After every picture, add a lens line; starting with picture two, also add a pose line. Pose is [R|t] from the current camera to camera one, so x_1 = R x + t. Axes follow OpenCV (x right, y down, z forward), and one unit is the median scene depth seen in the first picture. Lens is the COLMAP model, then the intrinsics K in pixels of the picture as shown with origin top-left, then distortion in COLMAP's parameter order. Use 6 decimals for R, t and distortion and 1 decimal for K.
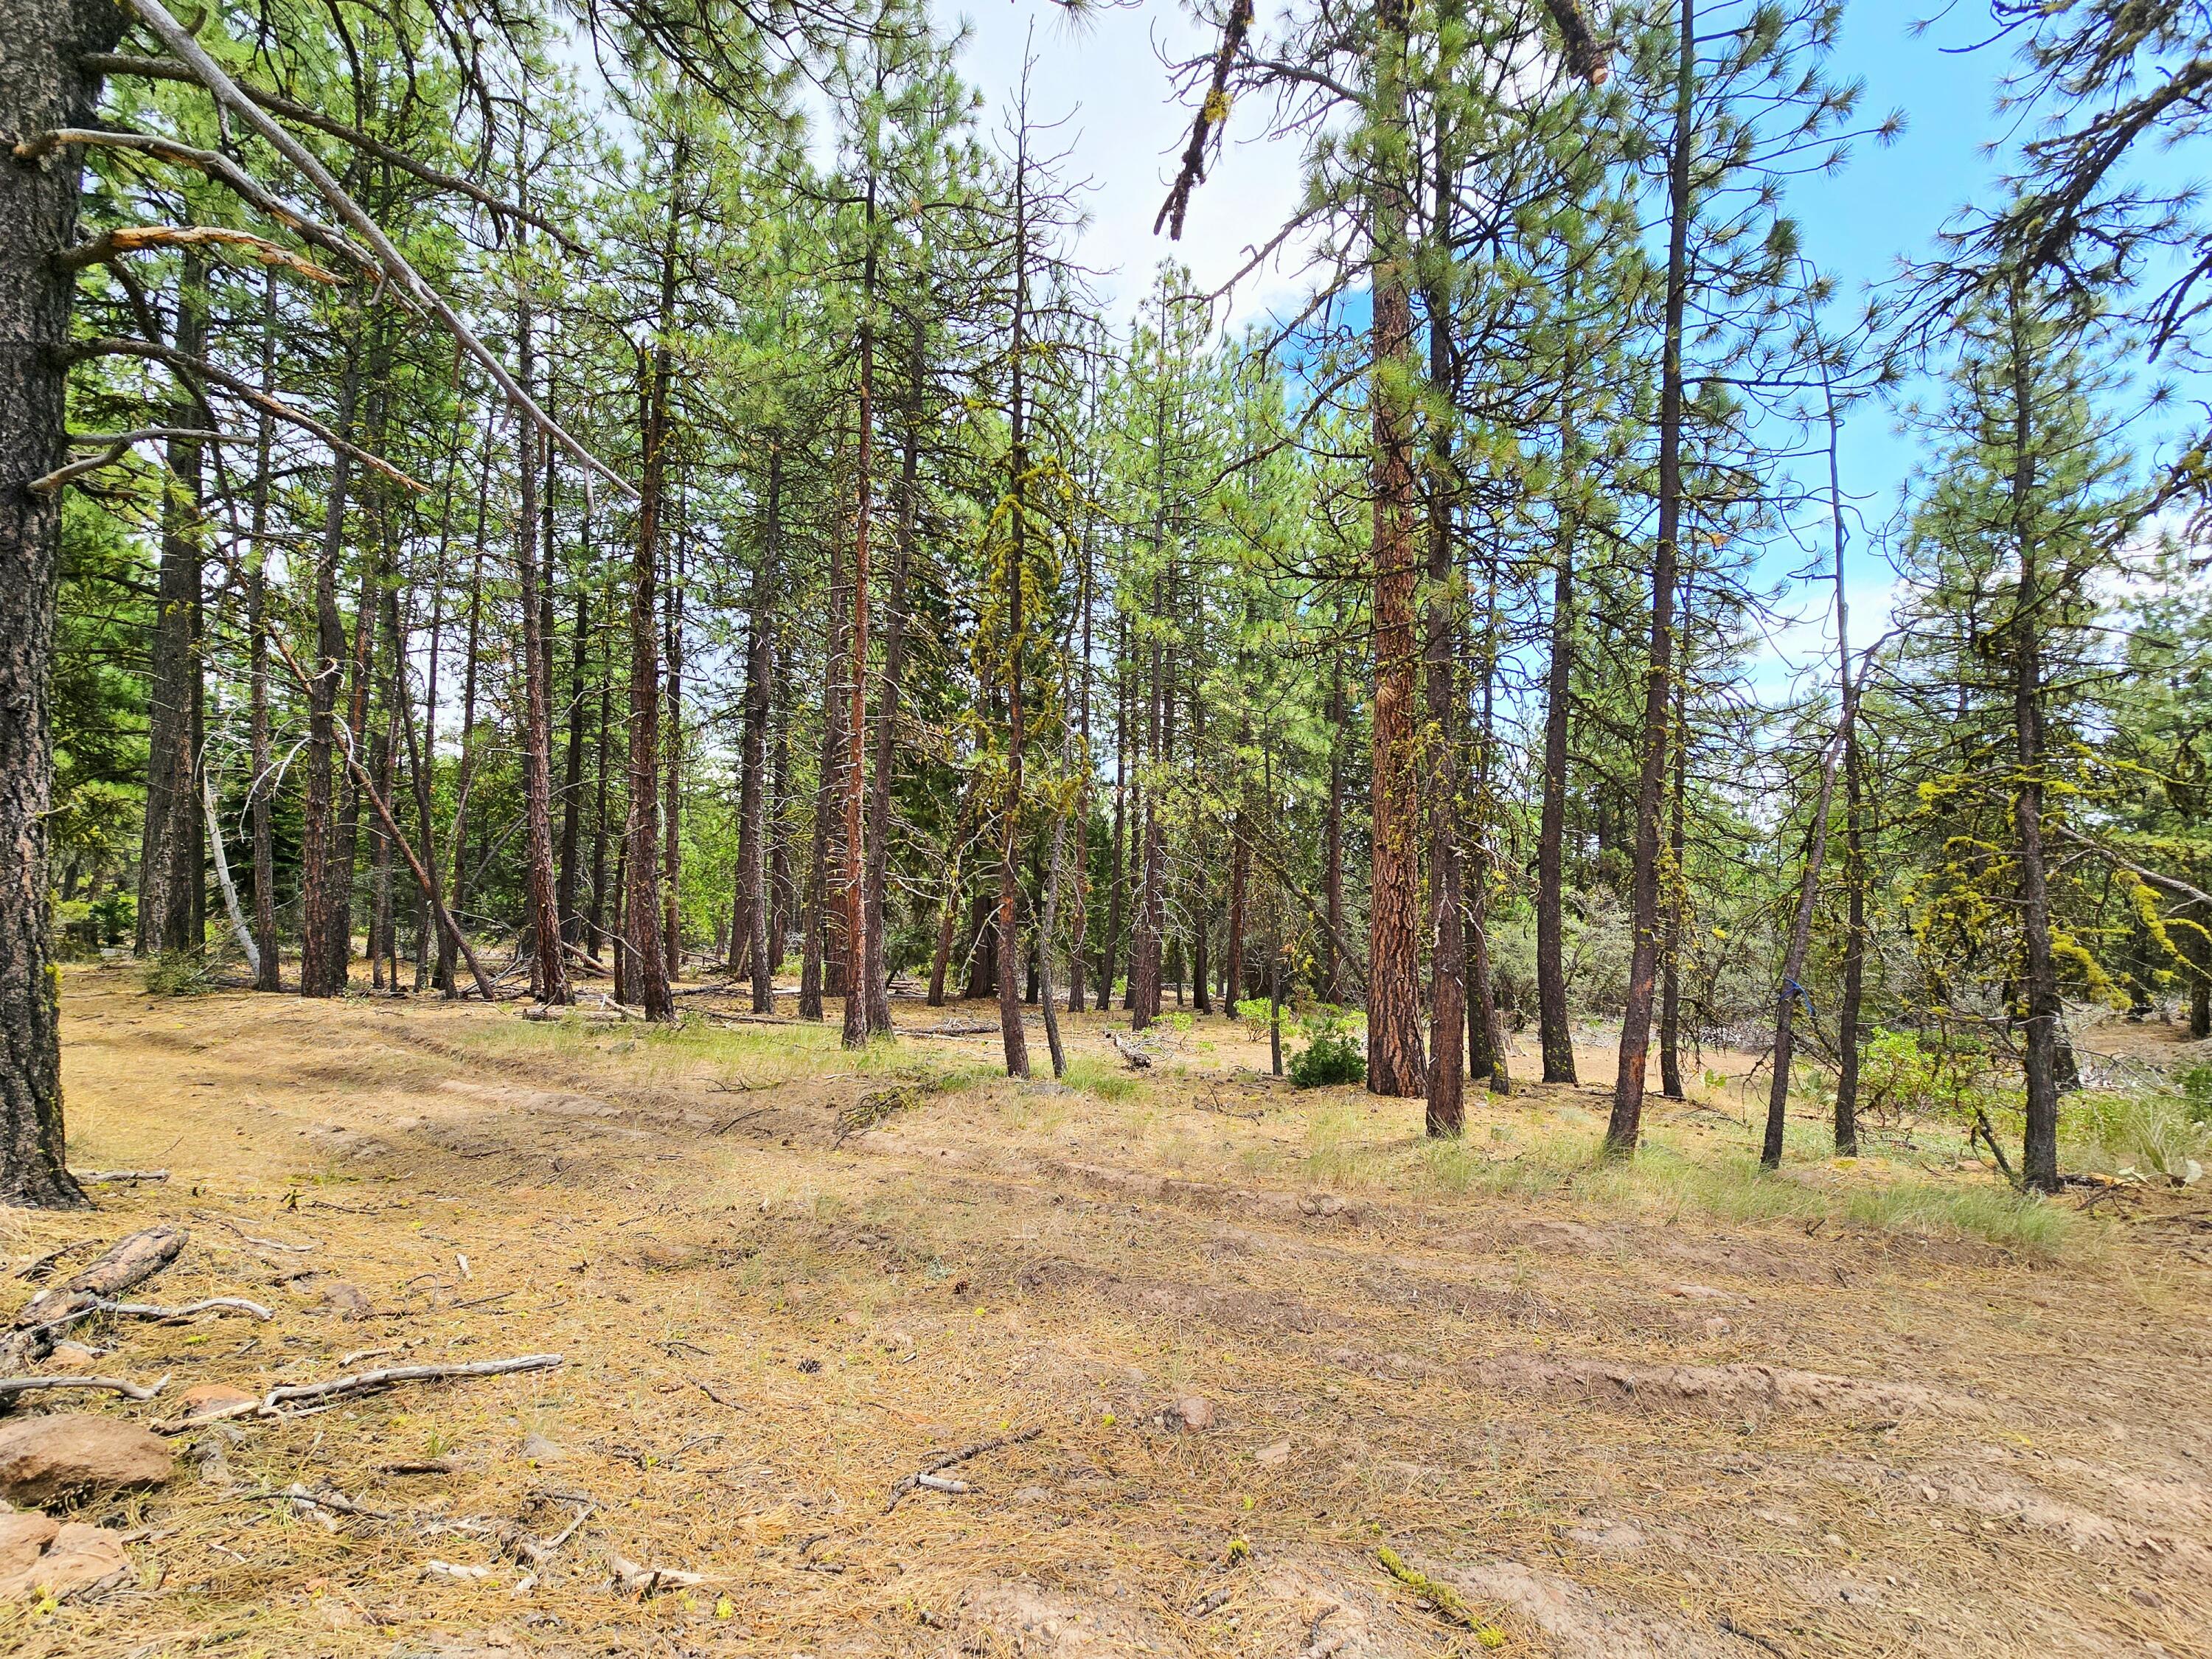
lens RADIAL K [[901.9, 0, 1104.9], [0, 901.9, 828.9], [0, 0, 1]] dist [0.002643, 0.000673]
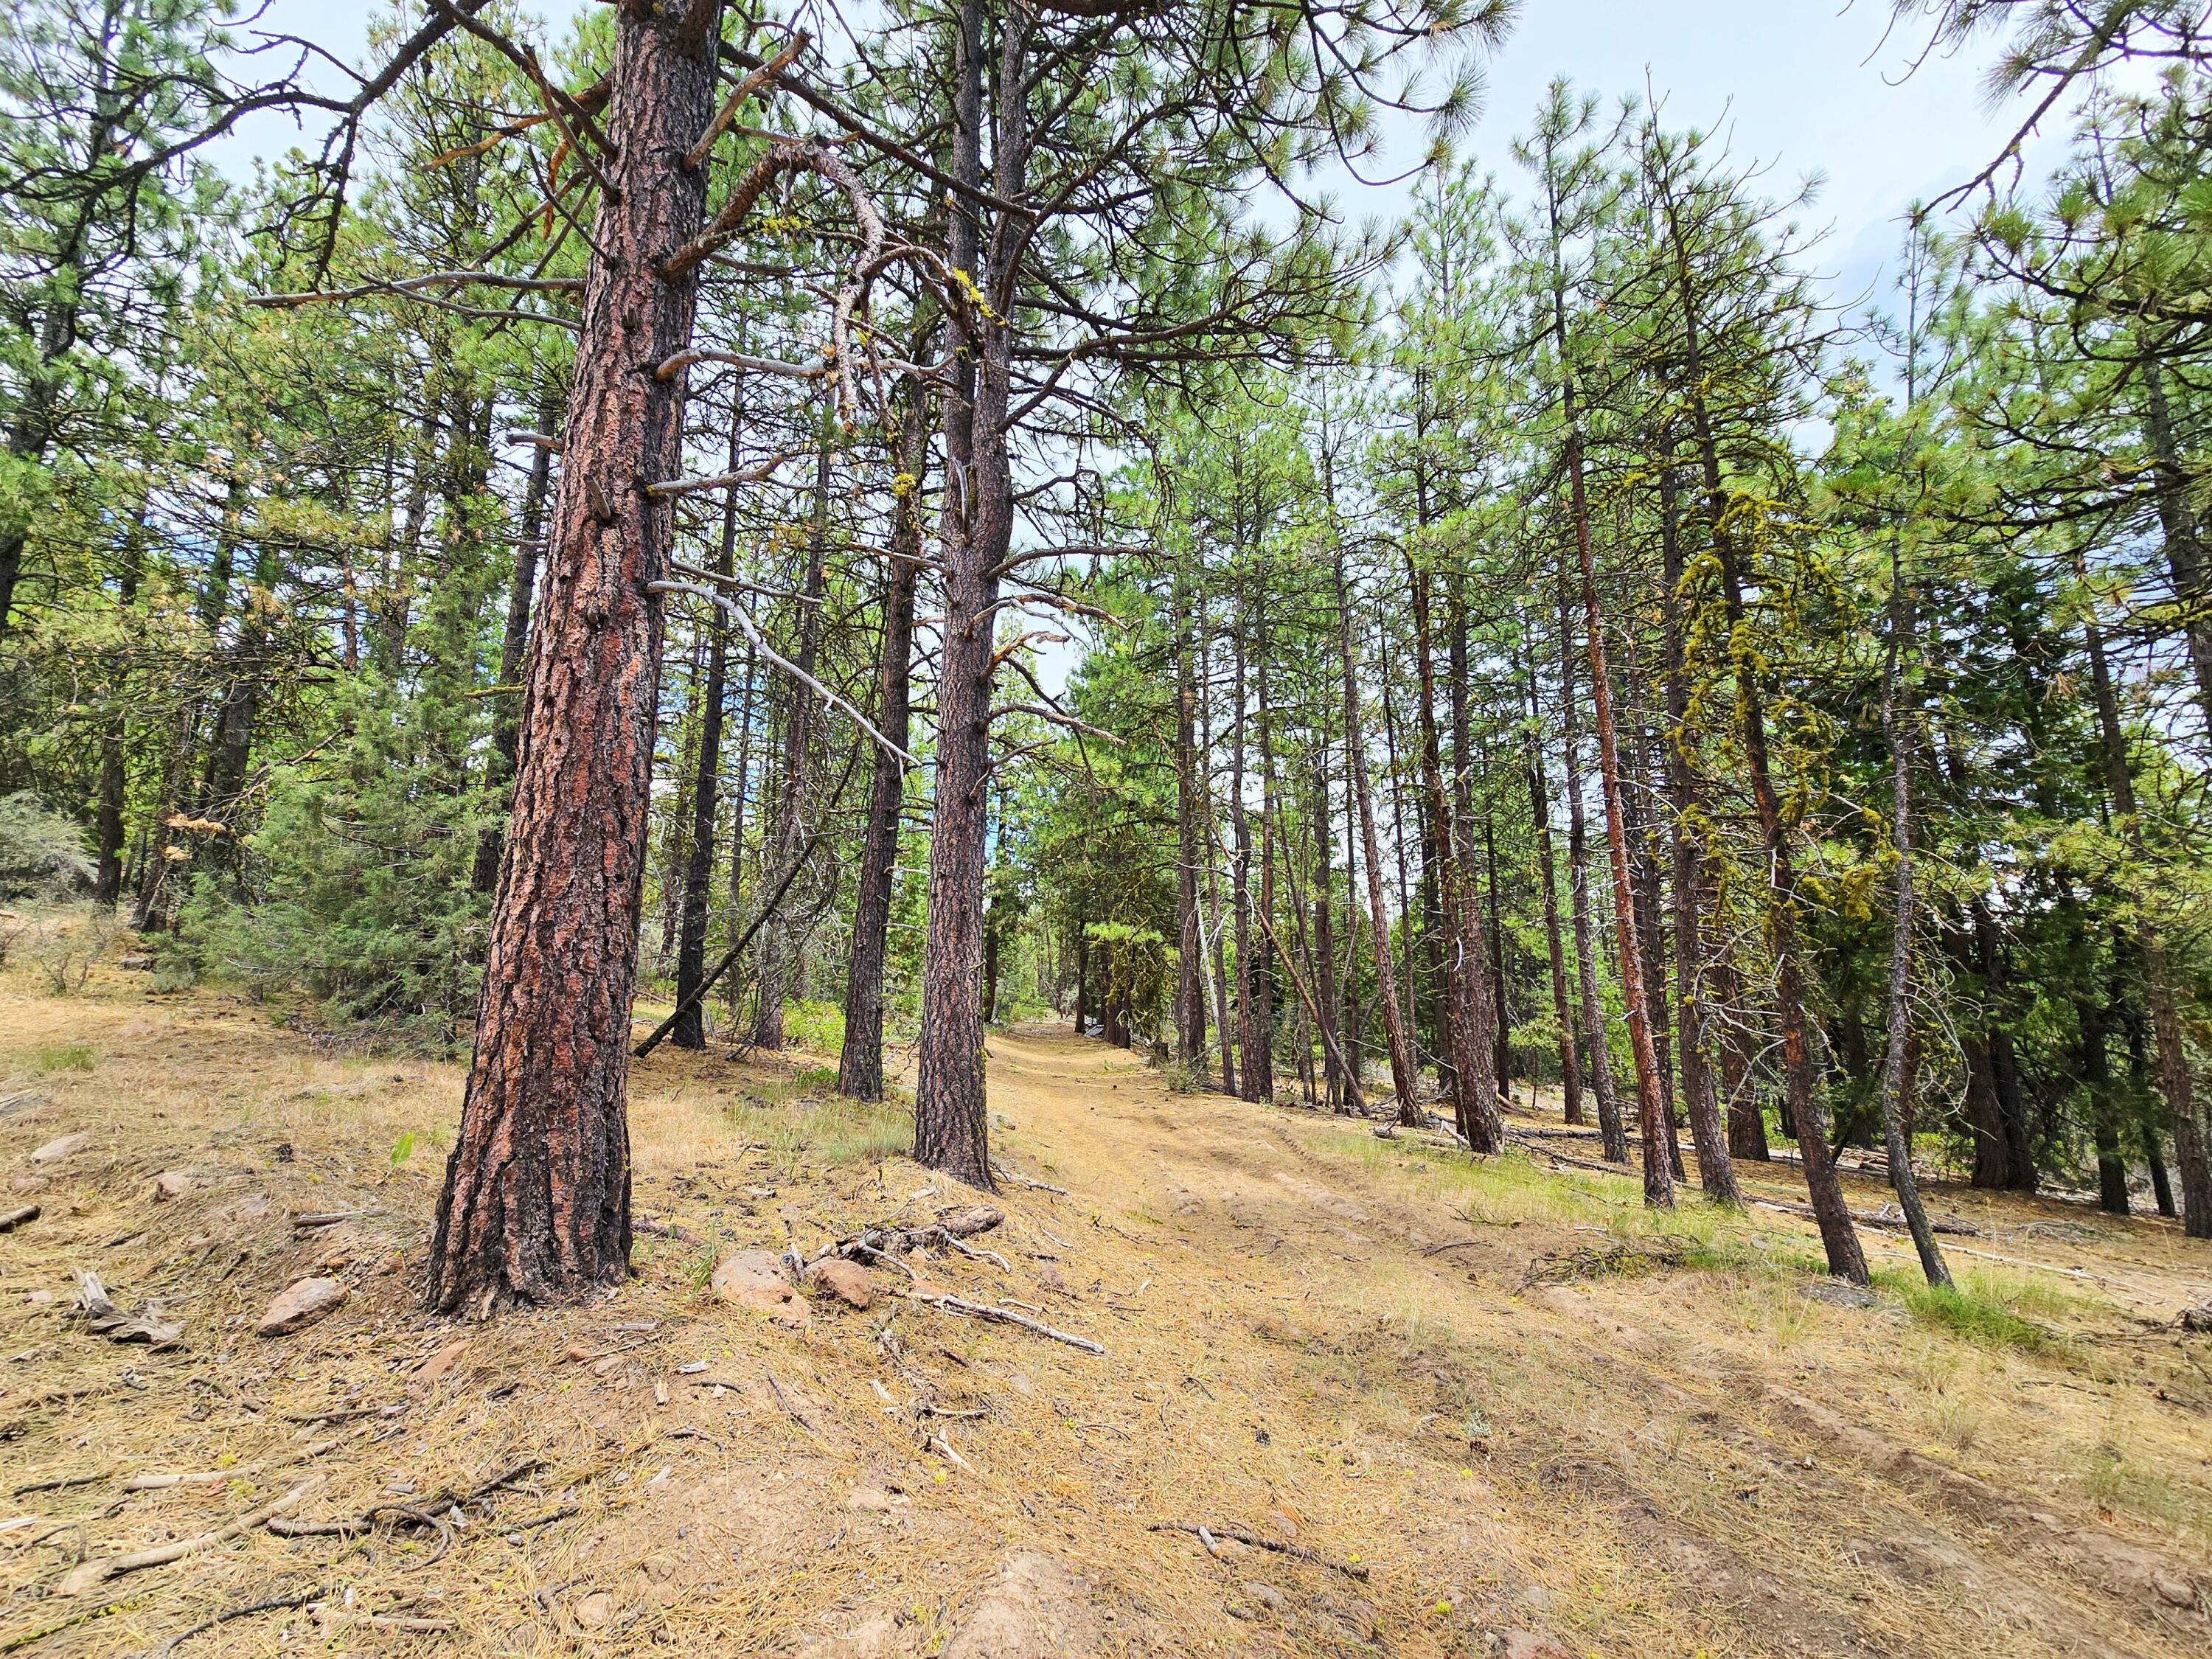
lens RADIAL K [[901.9, 0, 1103.9], [0, 901.9, 826.8], [0, 0, 1]] dist [0.002643, 0.000673]
pose [[0.568893, -0.166162, -0.805451, 0.358226], [0.040567, 0.983854, -0.174313, 0.025057], [0.821410, 0.066491, 0.566449, 0.097768]]
